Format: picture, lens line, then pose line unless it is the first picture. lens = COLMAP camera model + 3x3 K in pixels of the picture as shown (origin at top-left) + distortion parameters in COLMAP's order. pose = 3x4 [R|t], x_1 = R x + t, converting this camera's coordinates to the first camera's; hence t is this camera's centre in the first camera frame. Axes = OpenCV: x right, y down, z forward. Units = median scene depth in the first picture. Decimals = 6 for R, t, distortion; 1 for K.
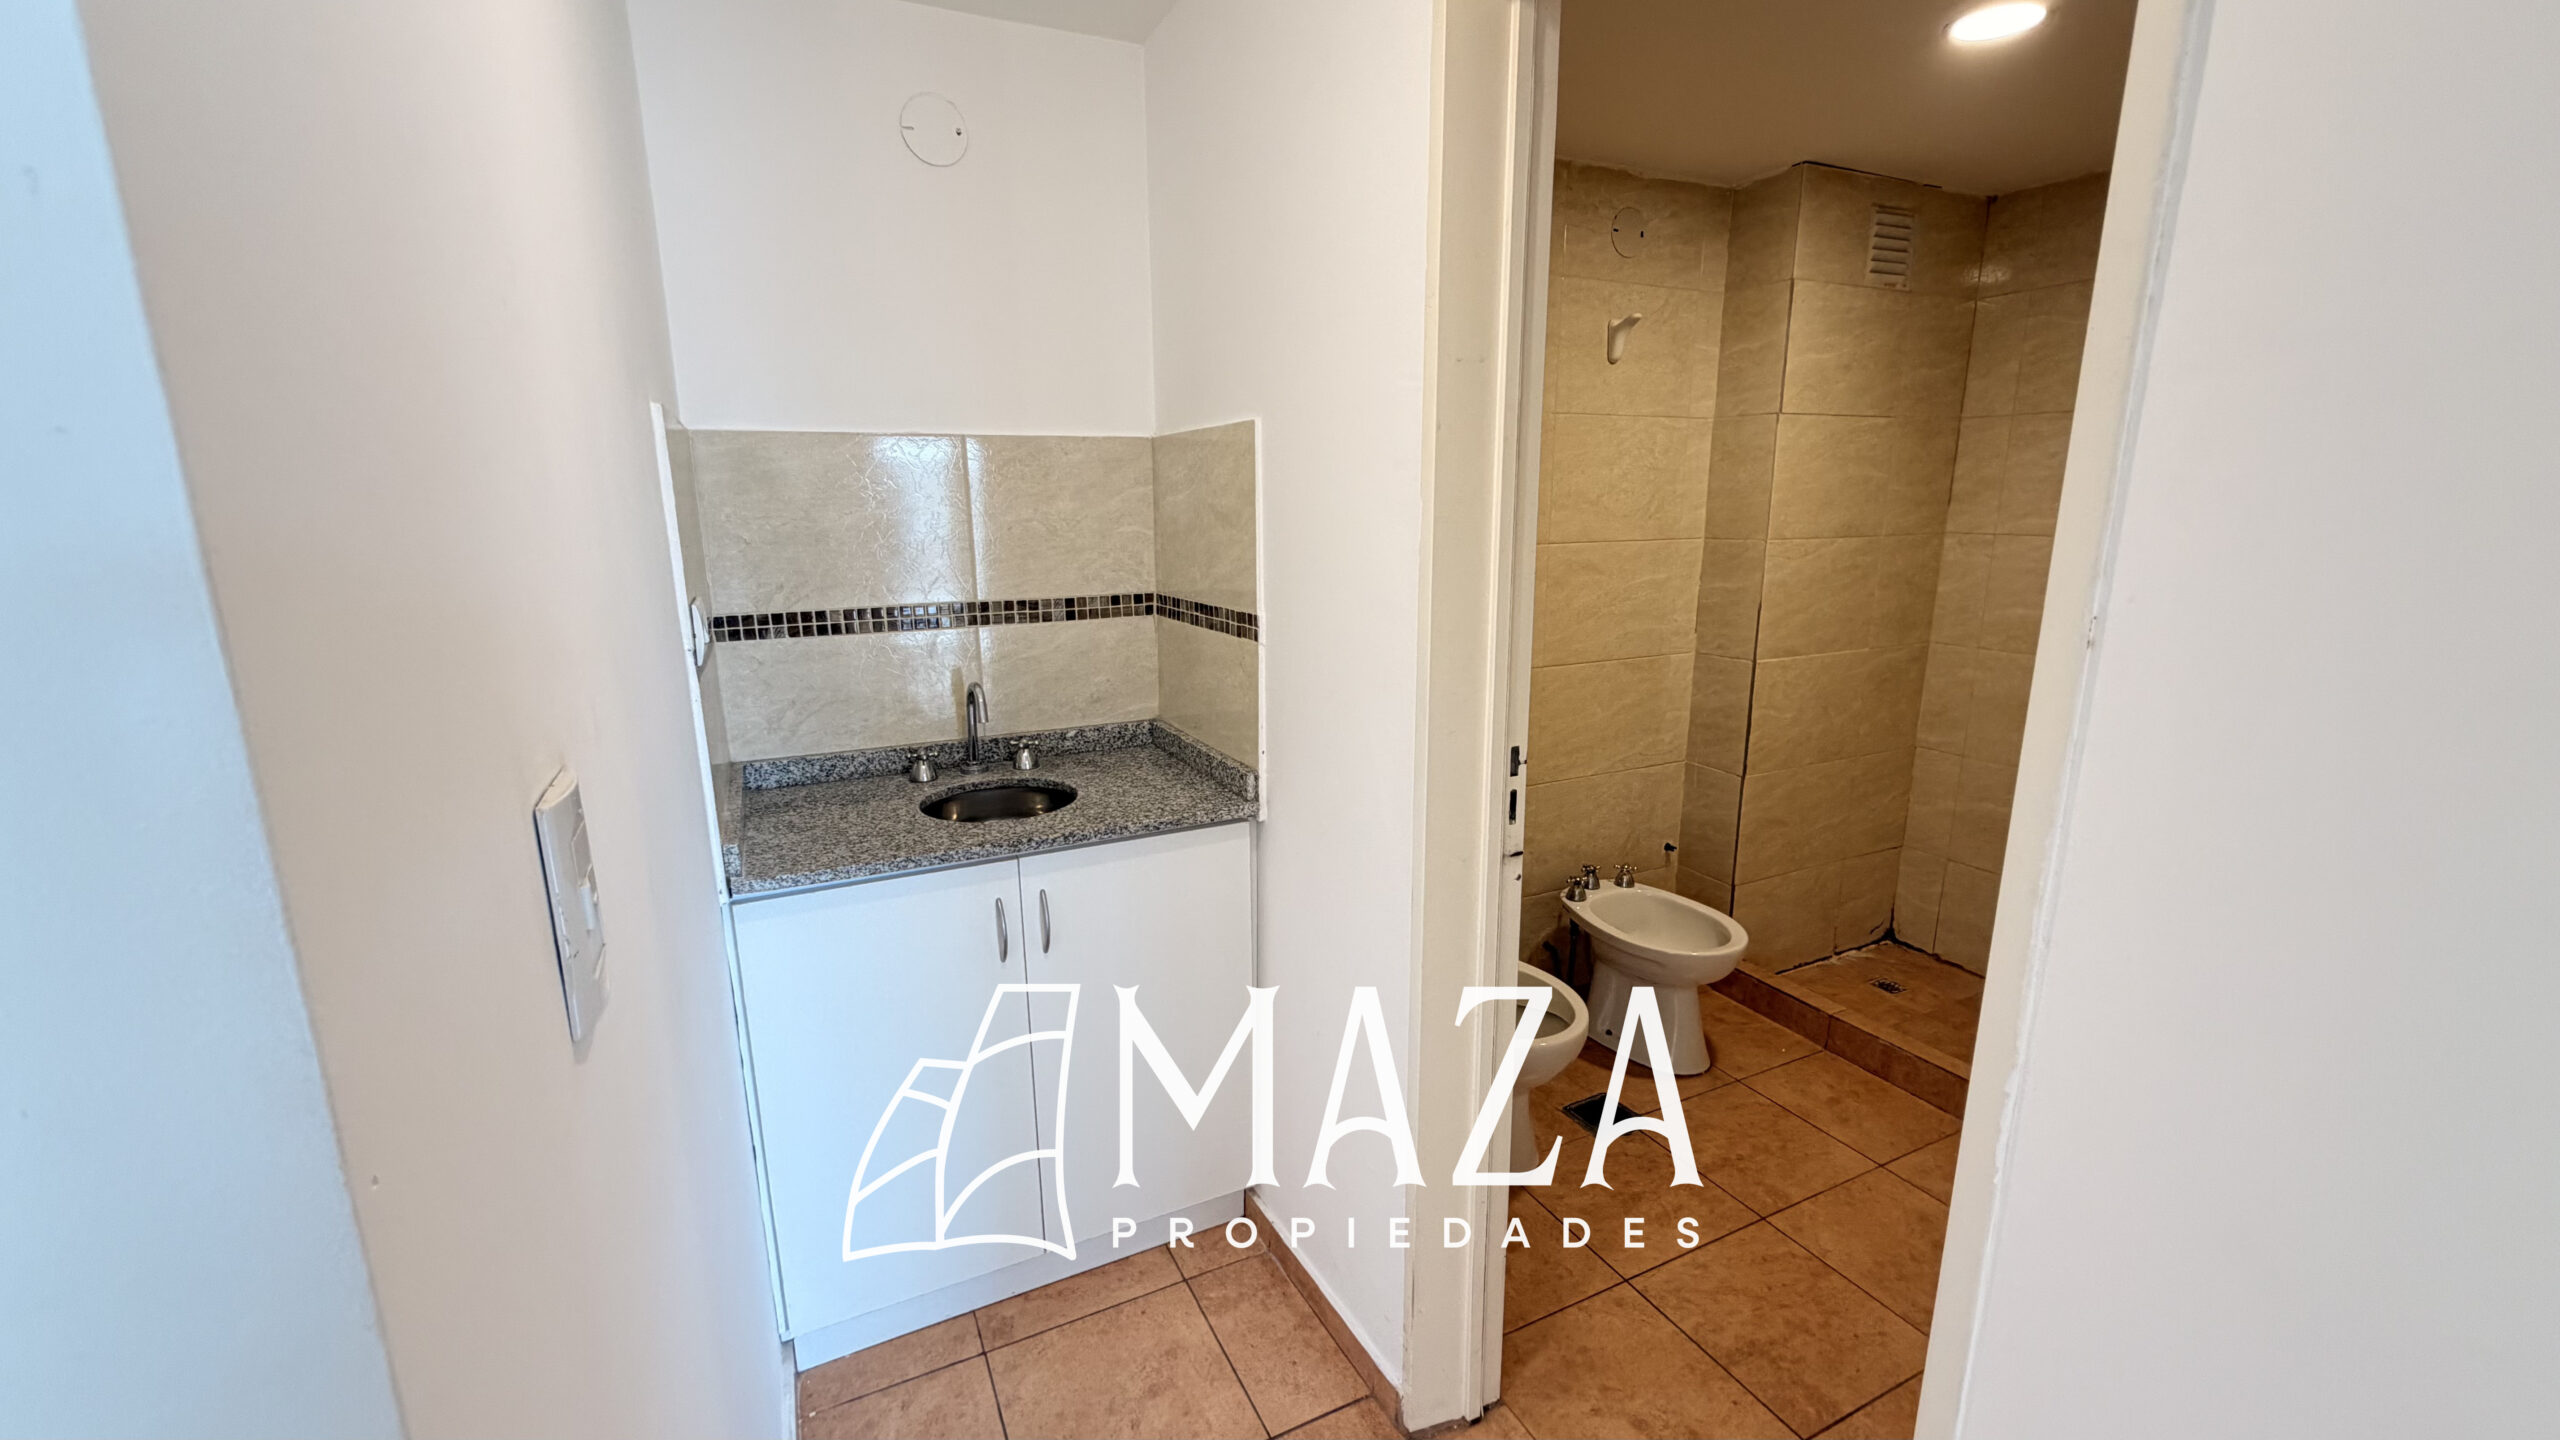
lens RADIAL K [[1021.0, 0, 1273.2], [0, 1021.0, 728.3], [0, 0, 1]] dist [0.003107, 0.001002]
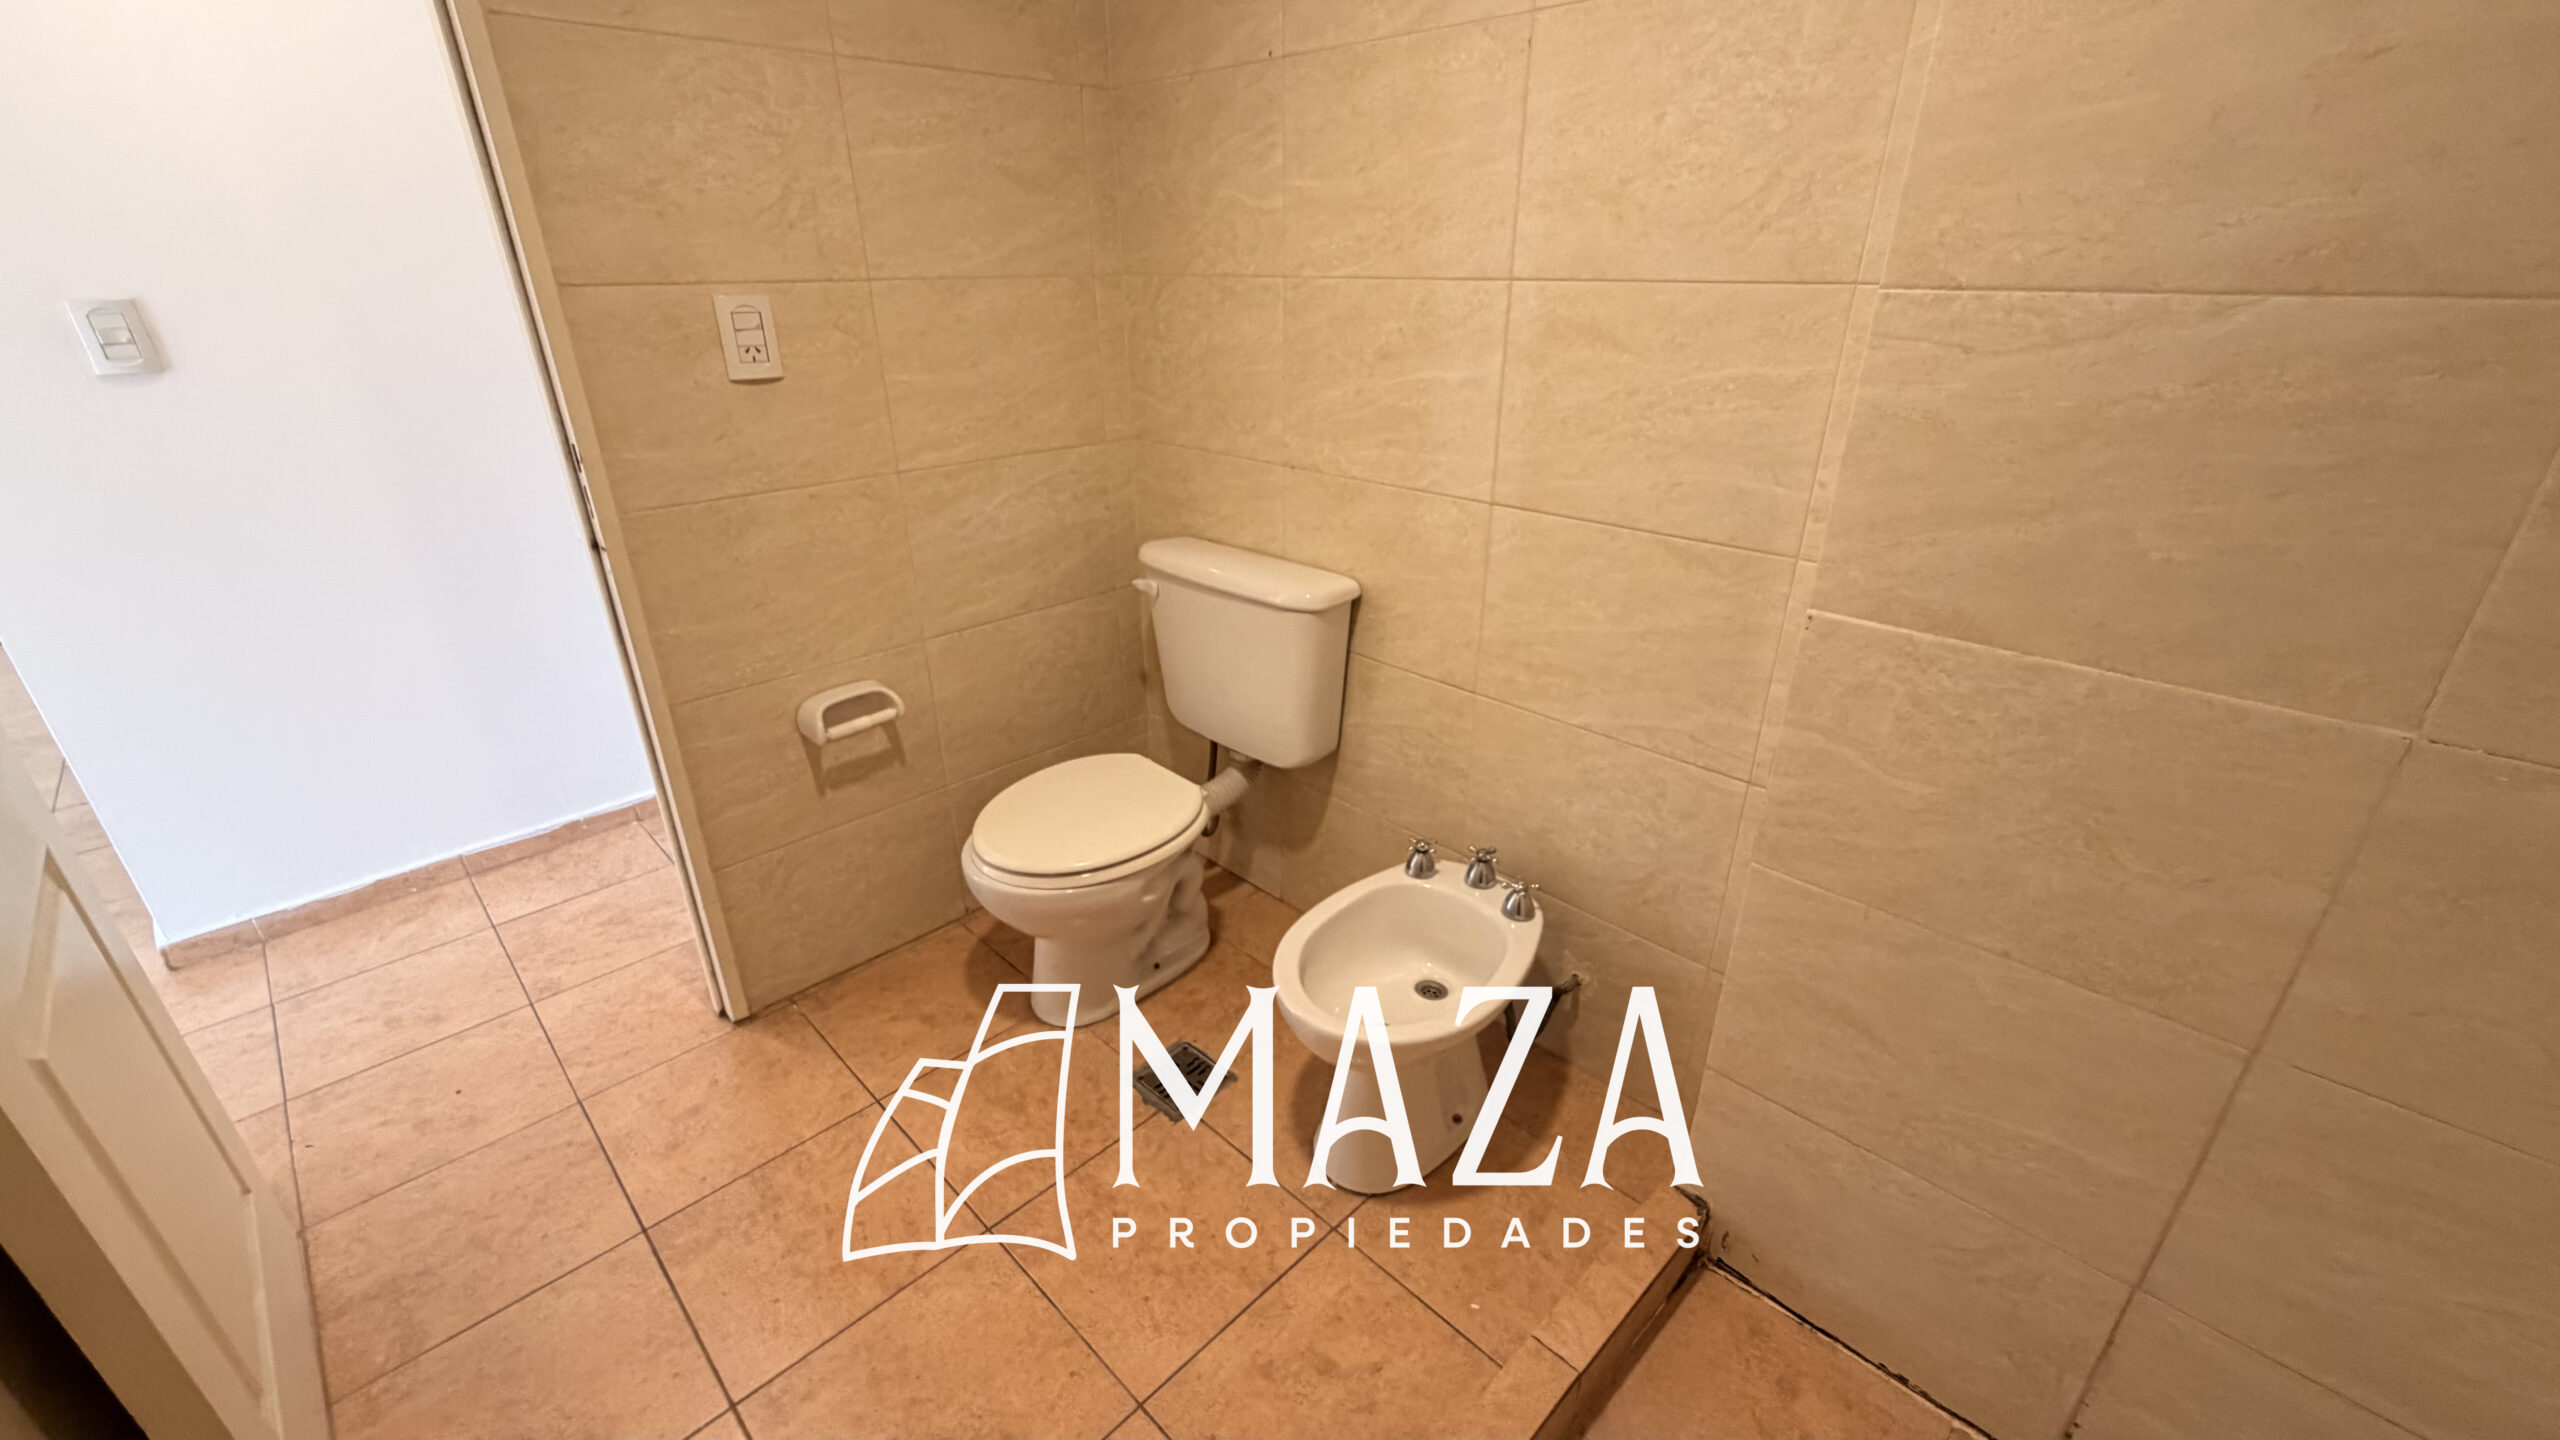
lens RADIAL K [[1021.0, 0, 1267.7], [0, 1021.0, 722.6], [0, 0, 1]] dist [0.003107, 0.001002]
pose [[0.316124, 0.400218, -0.860169, 0.777067], [-0.197243, 0.914579, 0.353045, -0.126653], [0.927988, 0.058056, 0.368060, 0.663648]]
